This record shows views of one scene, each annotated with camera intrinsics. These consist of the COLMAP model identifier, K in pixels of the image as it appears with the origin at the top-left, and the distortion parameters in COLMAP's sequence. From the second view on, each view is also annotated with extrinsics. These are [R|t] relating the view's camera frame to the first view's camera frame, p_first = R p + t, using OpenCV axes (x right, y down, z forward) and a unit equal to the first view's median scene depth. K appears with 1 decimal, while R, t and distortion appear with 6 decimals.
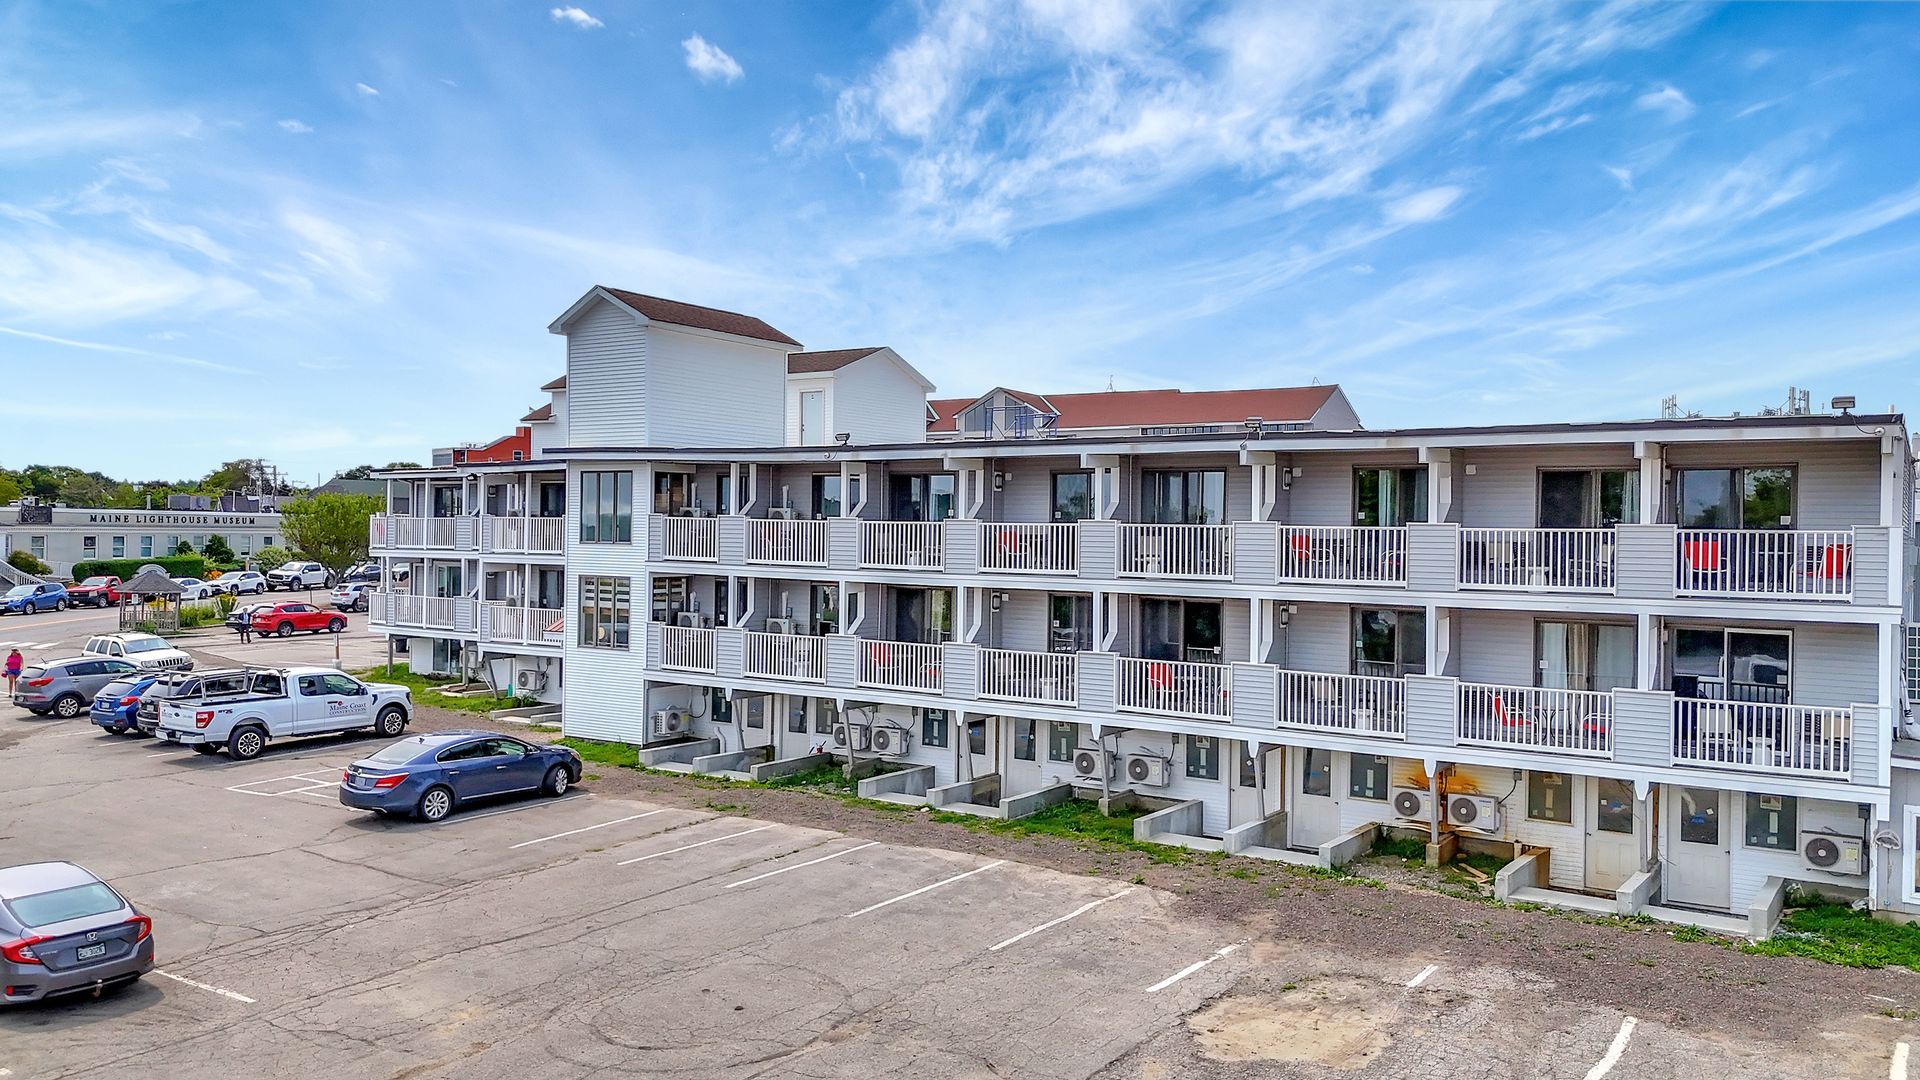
lens RADIAL K [[1392.2, 0, 973.2], [0, 1392.2, 537.9], [0, 0, 1]] dist [0.079061, -0.099854]
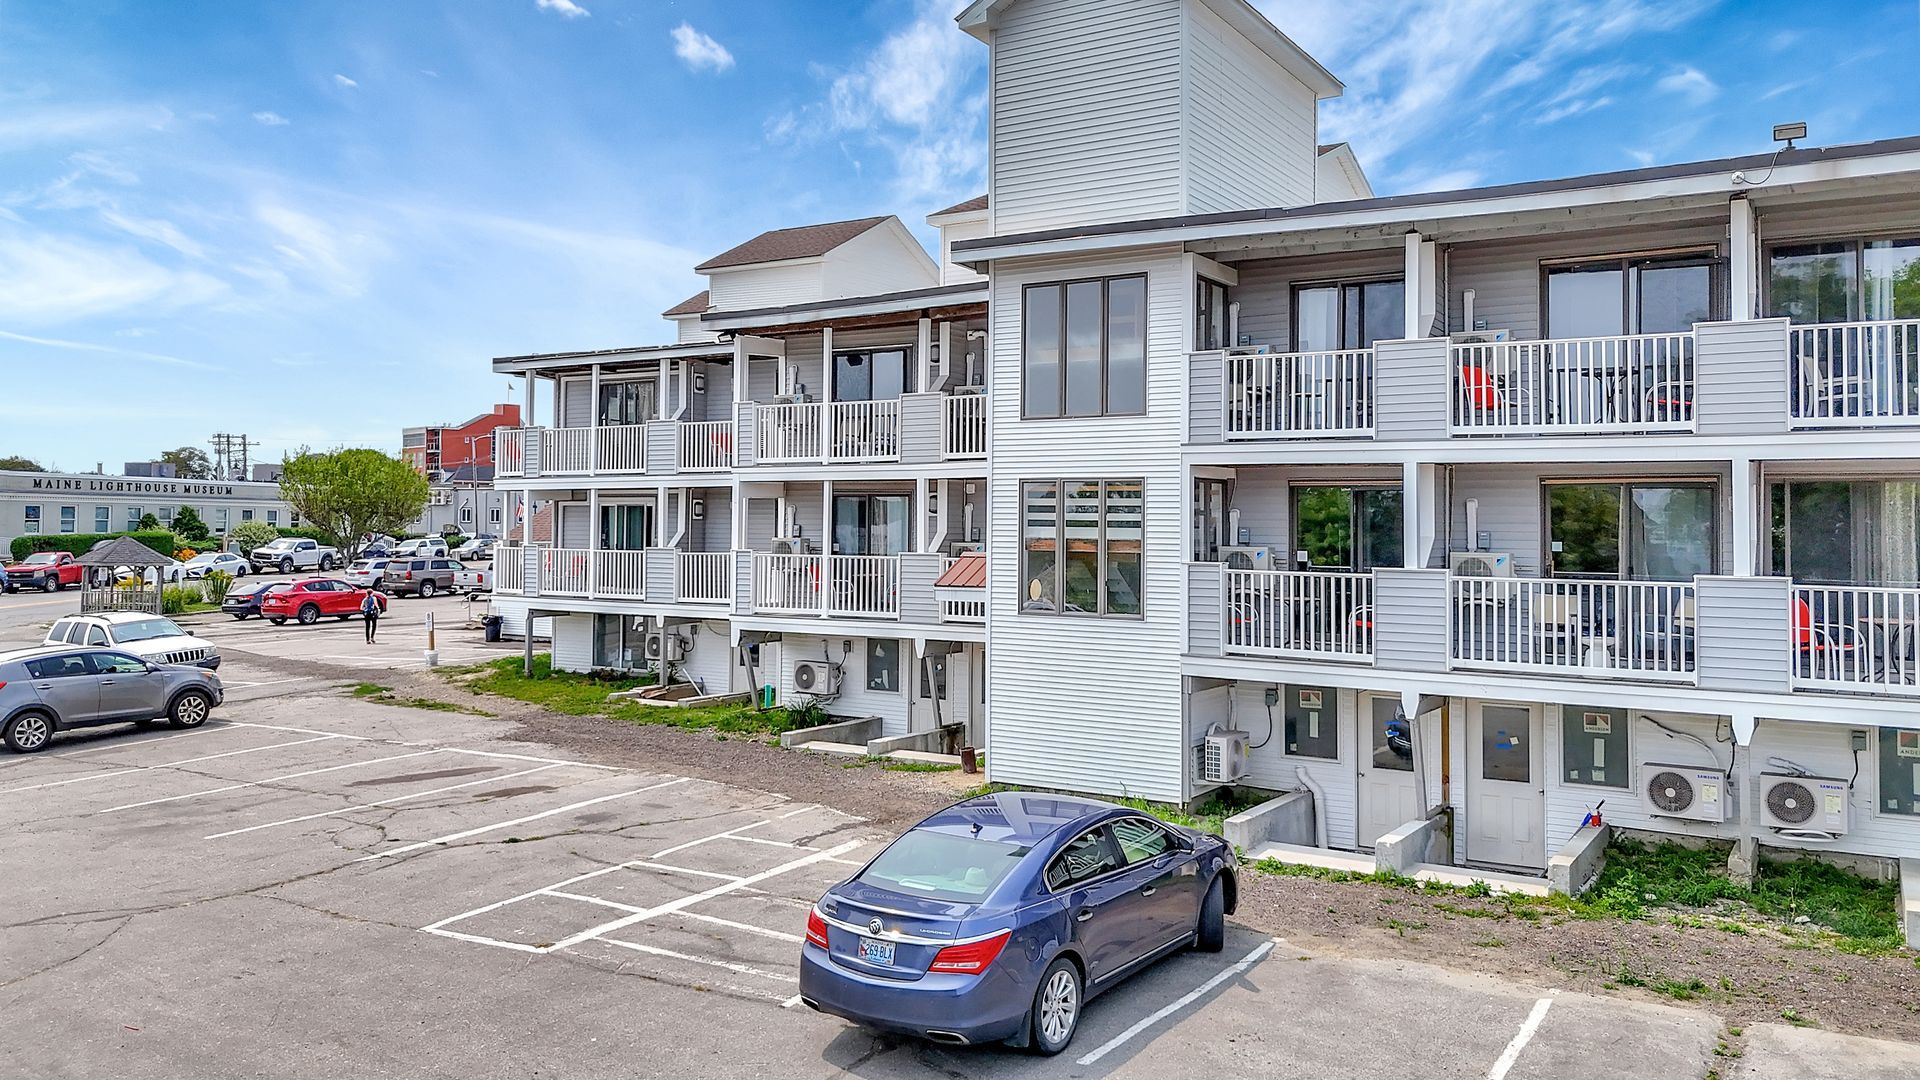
lens RADIAL K [[1373.7, 0, 963.5], [0, 1373.7, 502.2], [0, 0, 1]] dist [0.072316, -0.091175]
pose [[0.999761, -0.004781, 0.021352, -0.320483], [0.005369, 0.999605, -0.027581, 0.050538], [-0.021212, 0.027689, 0.999392, 0.486413]]
